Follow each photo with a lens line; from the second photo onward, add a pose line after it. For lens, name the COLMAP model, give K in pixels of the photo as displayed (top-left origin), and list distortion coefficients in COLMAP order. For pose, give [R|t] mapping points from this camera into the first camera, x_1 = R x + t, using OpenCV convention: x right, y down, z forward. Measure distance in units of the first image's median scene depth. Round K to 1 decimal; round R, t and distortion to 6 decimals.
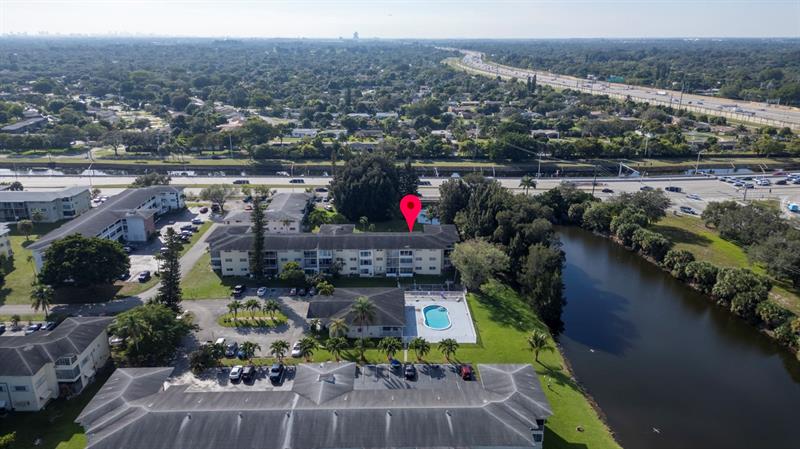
lens RADIAL K [[558.0, 0, 398.6], [0, 558.0, 225.3], [0, 0, 1]] dist [0.091857, -0.098540]
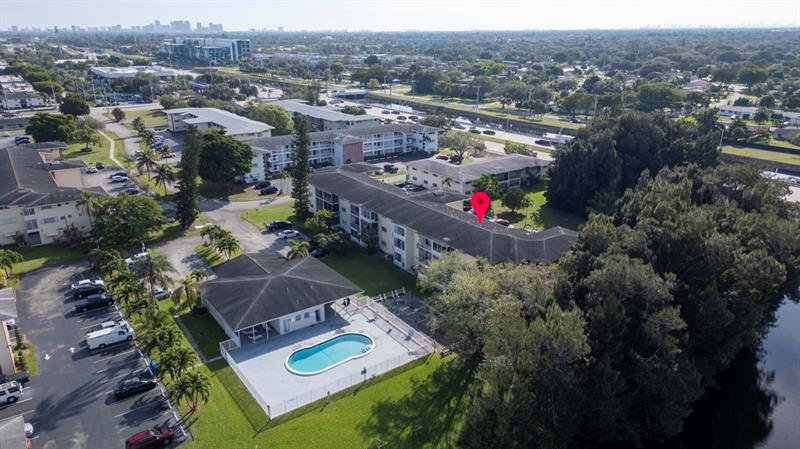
lens RADIAL K [[558.0, 0, 398.6], [0, 558.0, 225.3], [0, 0, 1]] dist [0.091857, -0.098540]
pose [[0.560495, 0.267445, -0.783784, 0.432831], [-0.261546, 0.955147, 0.138883, -0.042014], [0.785773, 0.127152, 0.605305, 0.606605]]
